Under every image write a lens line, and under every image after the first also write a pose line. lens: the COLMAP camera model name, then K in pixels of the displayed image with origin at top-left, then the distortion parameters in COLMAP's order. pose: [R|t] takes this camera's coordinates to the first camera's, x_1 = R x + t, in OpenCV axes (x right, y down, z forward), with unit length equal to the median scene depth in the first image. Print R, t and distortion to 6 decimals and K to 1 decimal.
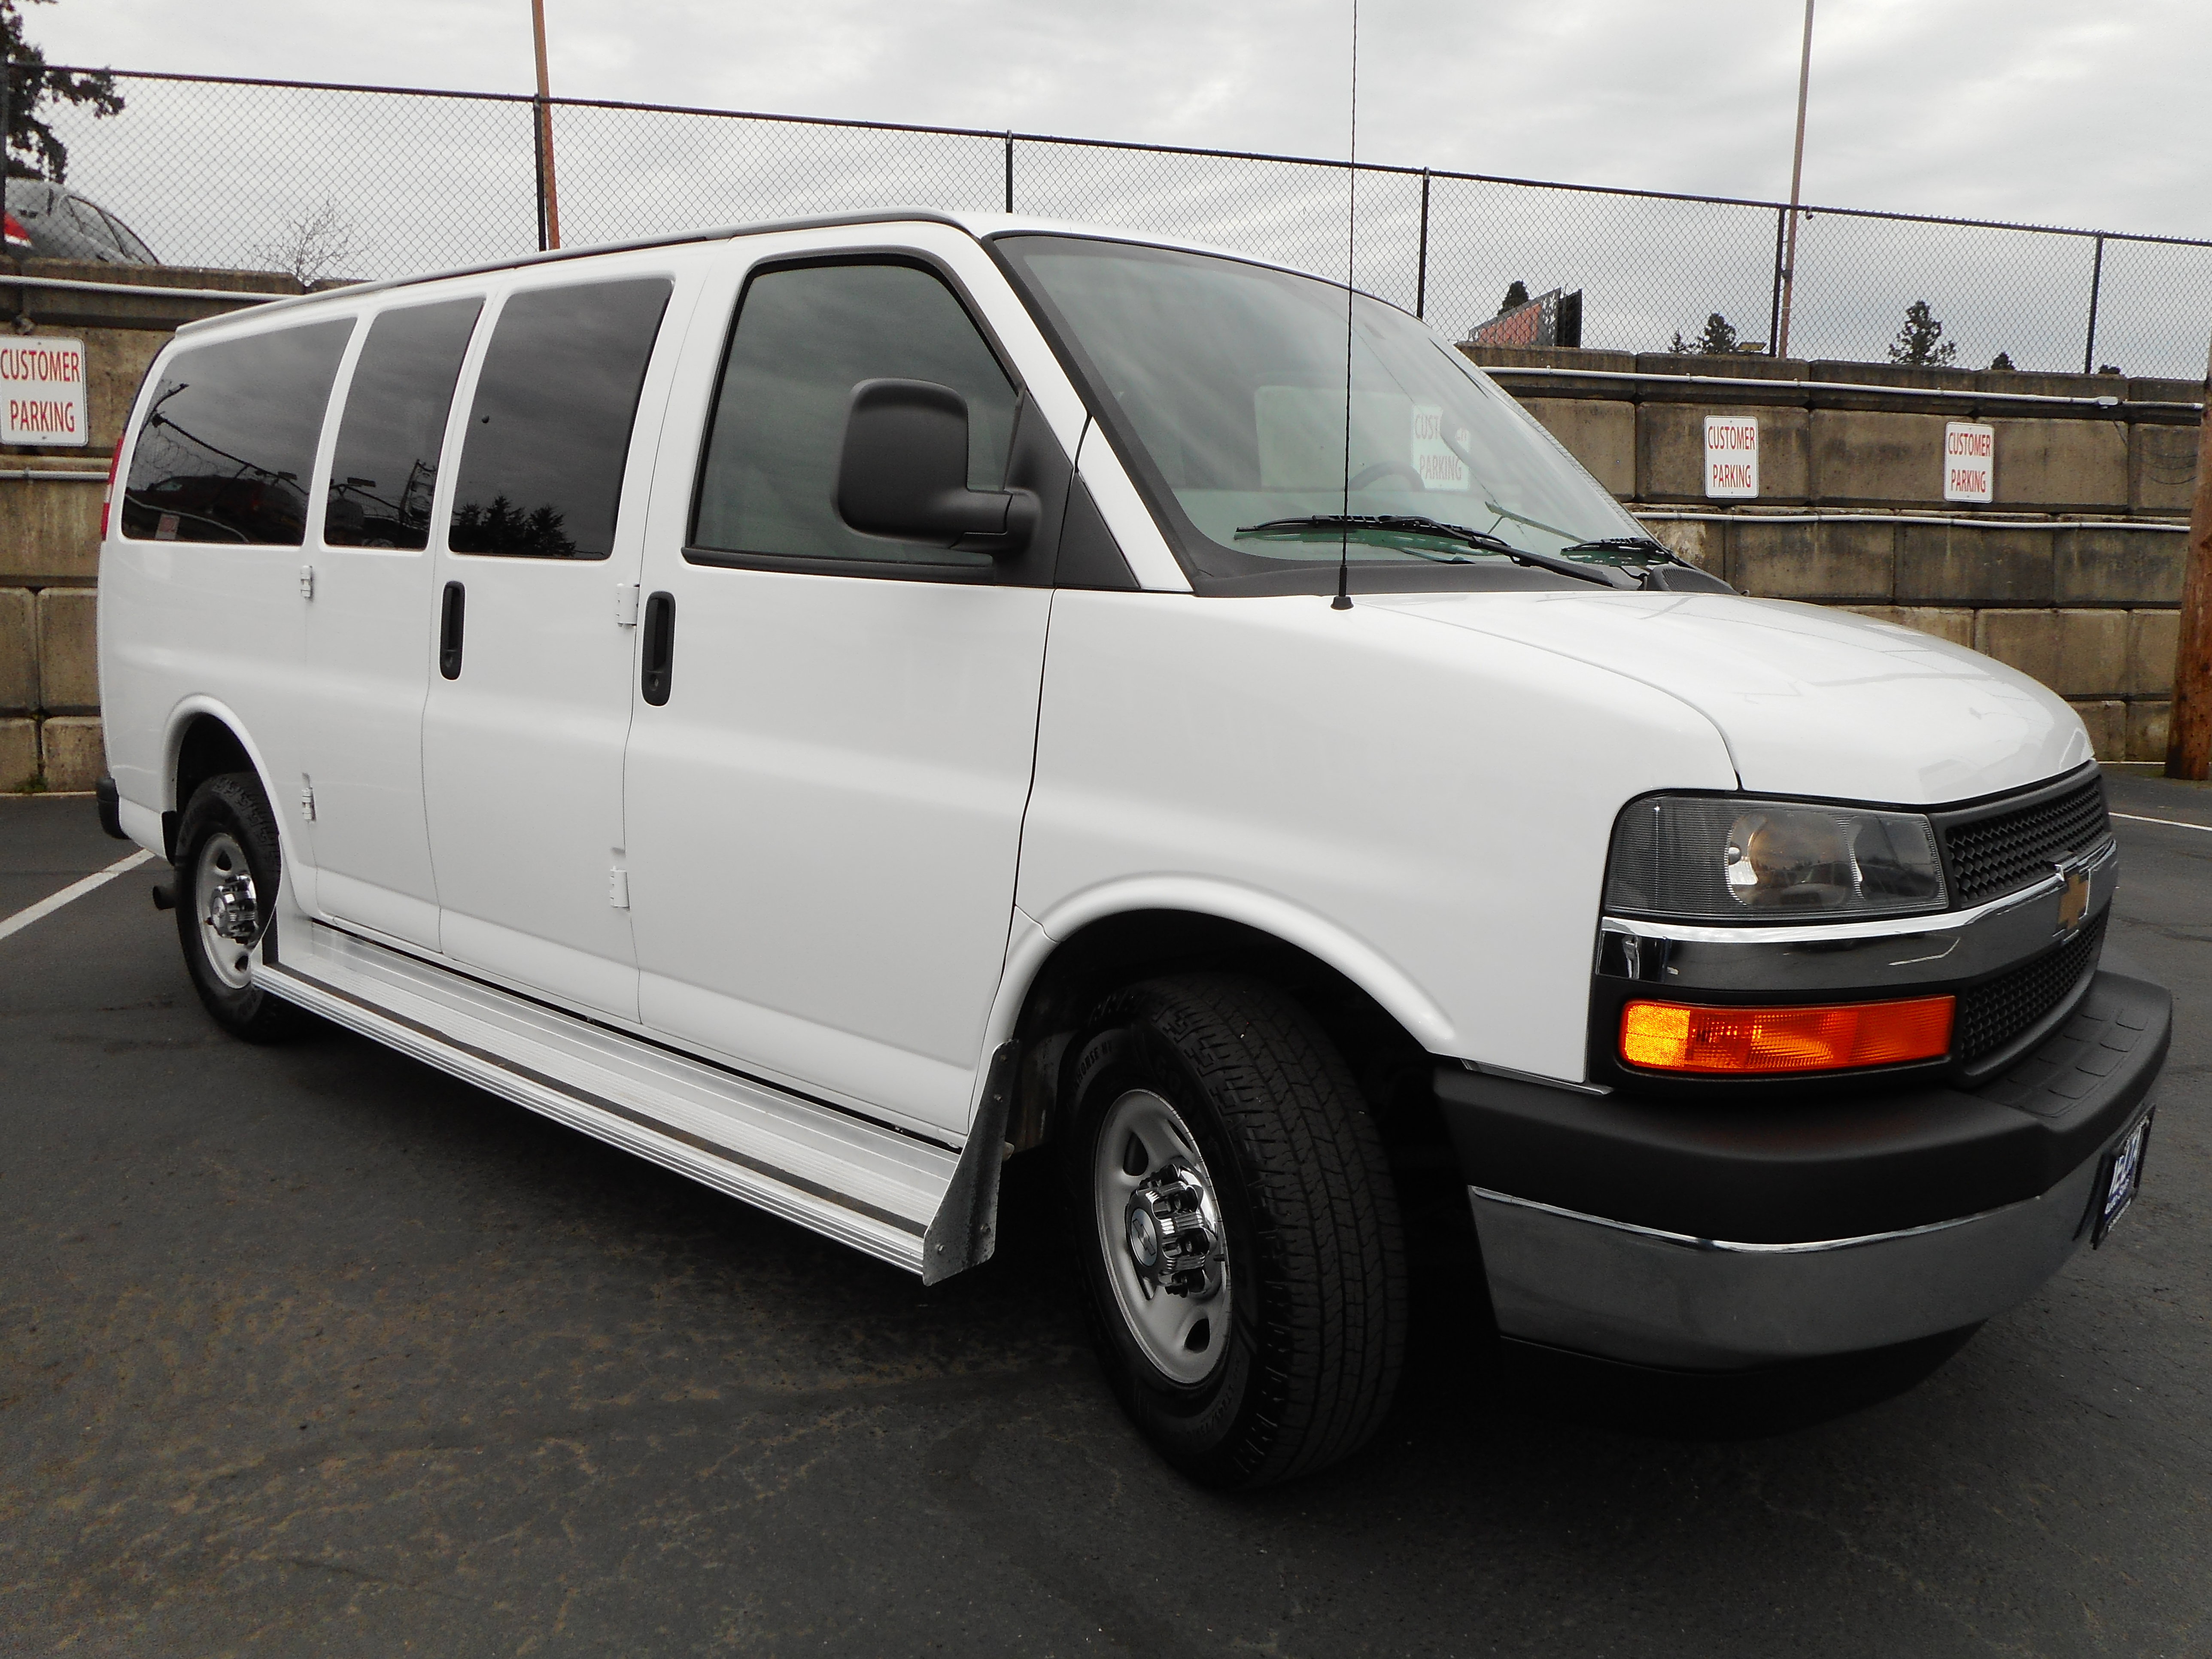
lens RADIAL K [[1650.1, 0, 1094.4], [0, 1650.1, 824.3], [0, 0, 1]] dist [-0.008349, 0.004669]
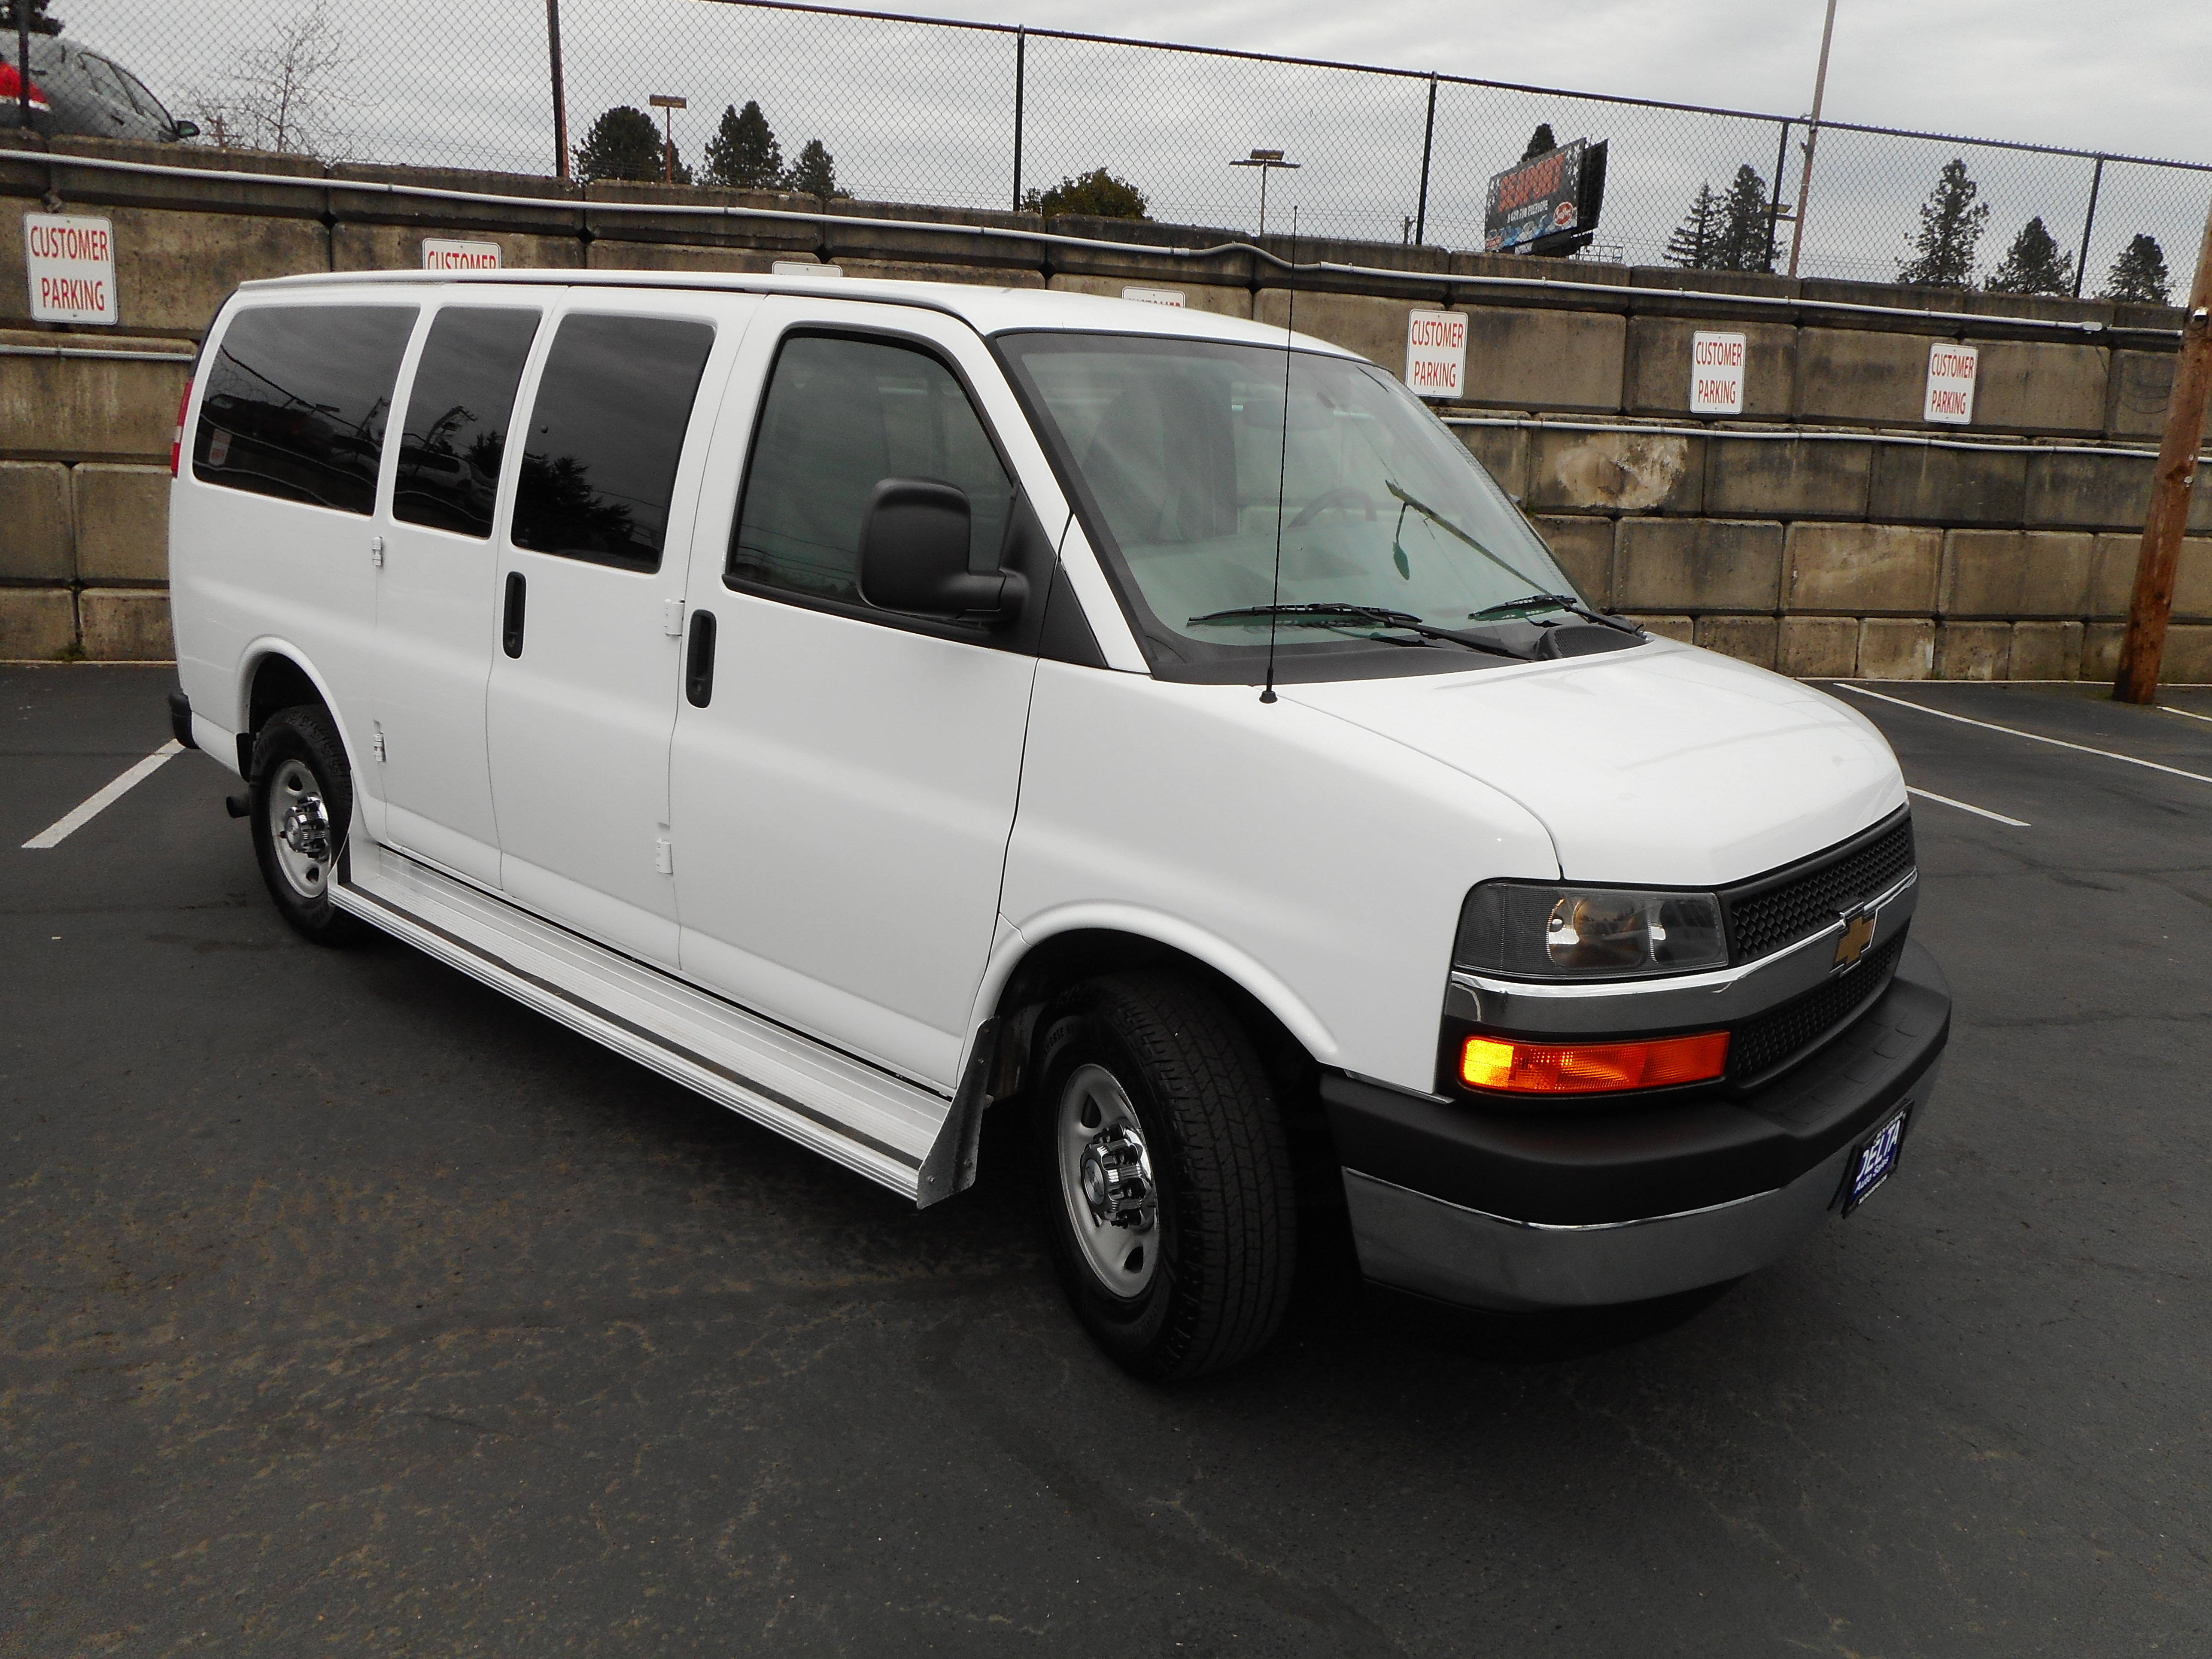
lens RADIAL K [[1650.1, 0, 1094.4], [0, 1650.1, 824.3], [0, 0, 1]] dist [-0.008349, 0.004669]
pose [[0.999456, 0.032436, 0.006037, 0.010777], [-0.032859, 0.995071, 0.093562, -0.109152], [-0.002973, -0.093709, 0.995595, -0.176209]]
